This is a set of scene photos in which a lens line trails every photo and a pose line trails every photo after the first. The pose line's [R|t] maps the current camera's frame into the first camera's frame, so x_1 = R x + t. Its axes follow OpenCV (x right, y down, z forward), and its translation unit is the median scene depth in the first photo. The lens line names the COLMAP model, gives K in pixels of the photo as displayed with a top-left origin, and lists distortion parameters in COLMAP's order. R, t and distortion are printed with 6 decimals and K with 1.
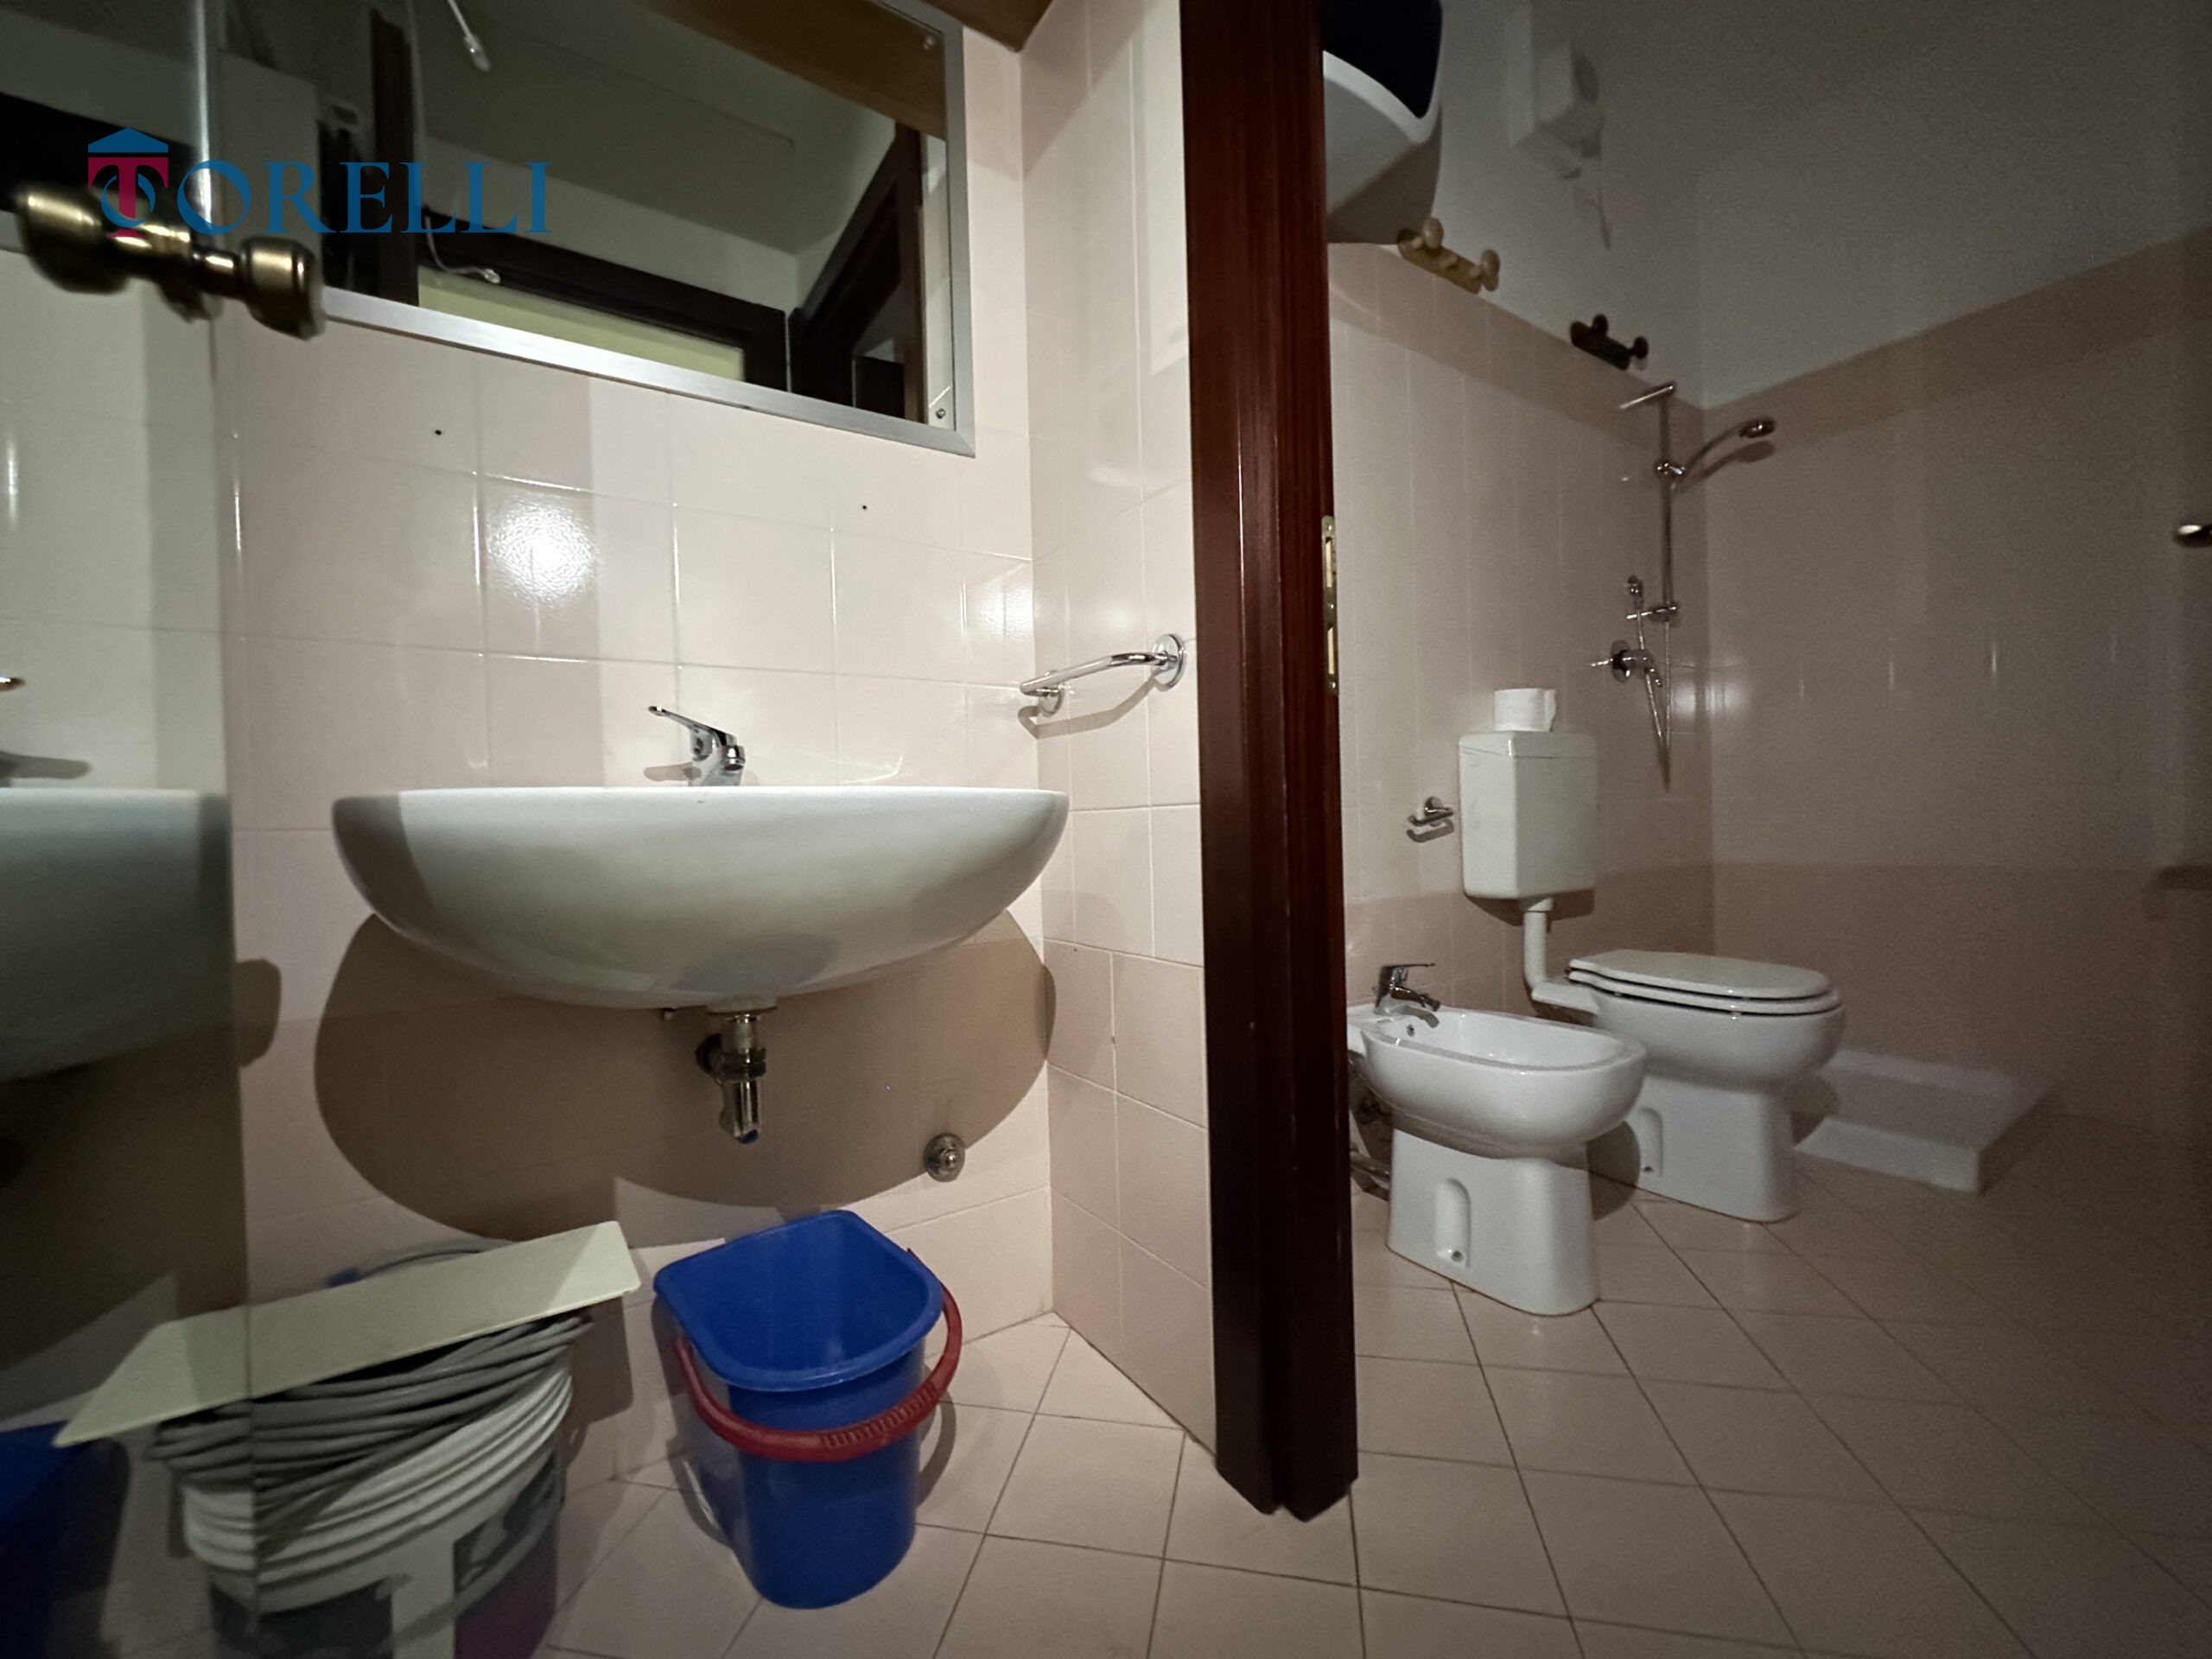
lens RADIAL K [[862.5, 0, 1104.9], [0, 862.5, 829.6], [0, 0, 1]] dist [0.006665, -0.000067]
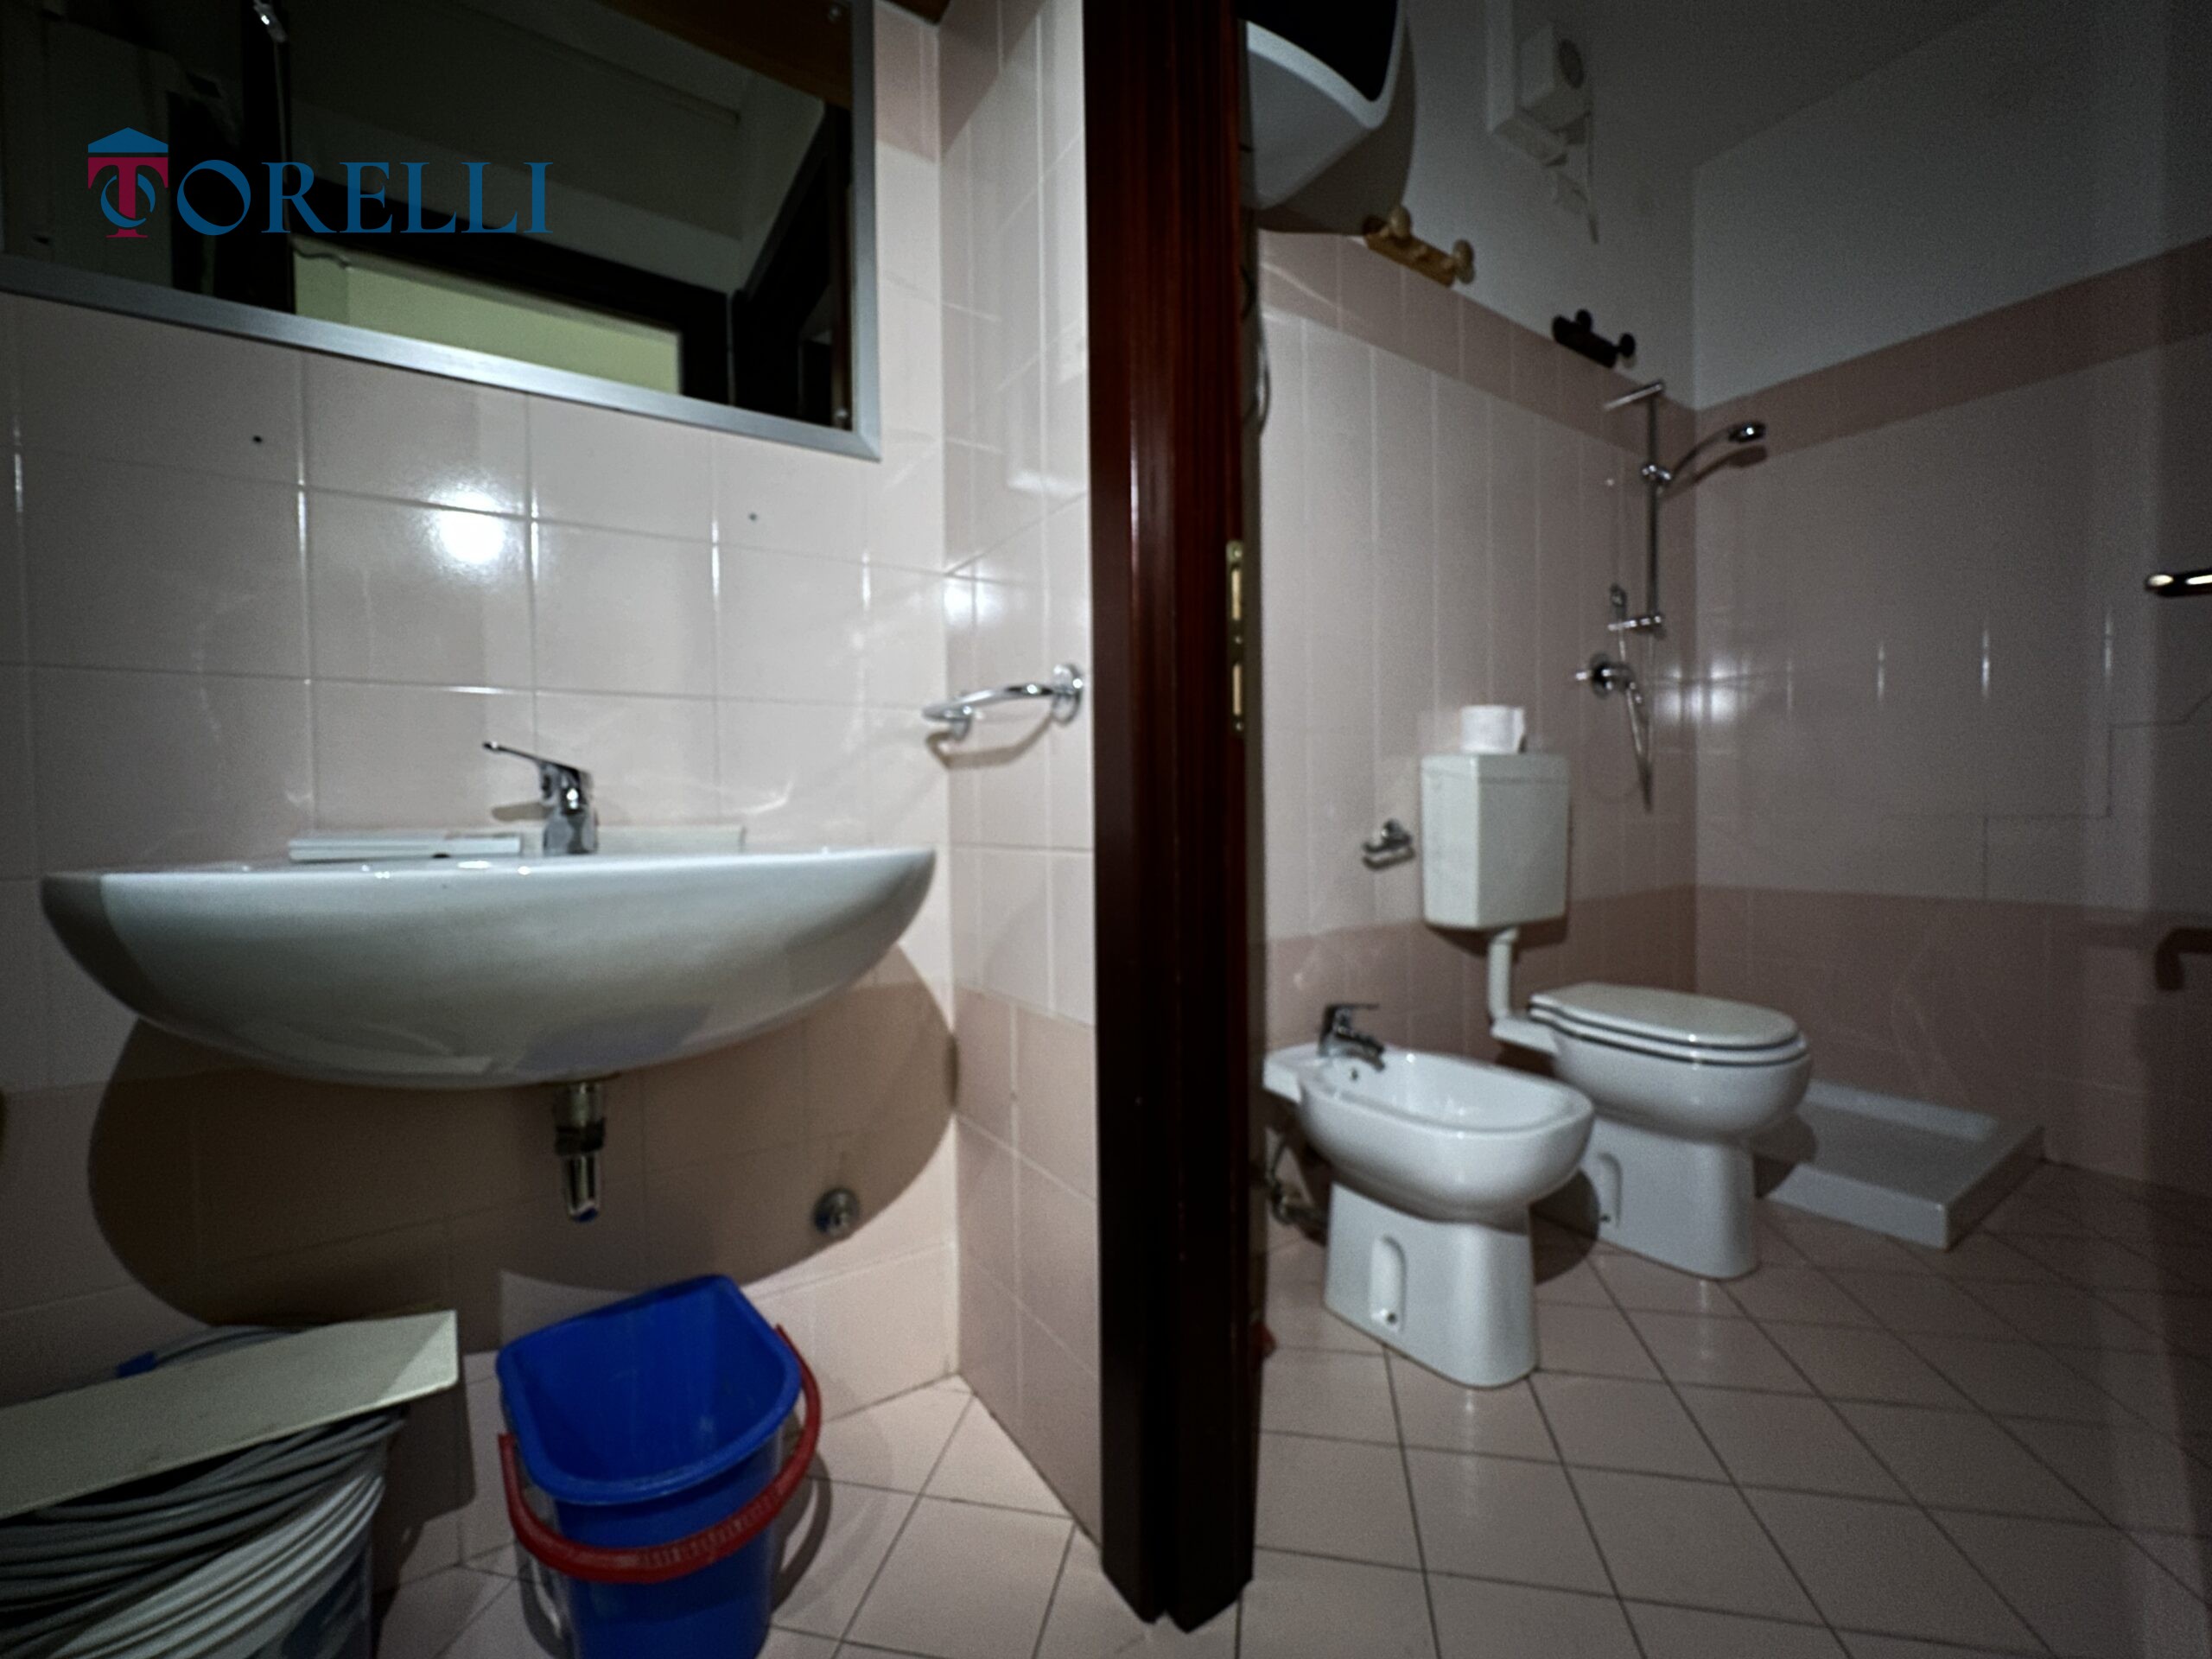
lens RADIAL K [[880.0, 0, 1107.5], [0, 880.0, 829.7], [0, 0, 1]] dist [-0.000504, 0.000221]
pose [[0.999902, 0.013978, -0.001259, 0.082313], [-0.013959, 0.999807, 0.013797, -0.044838], [0.001452, -0.013778, 0.999904, 0.042557]]
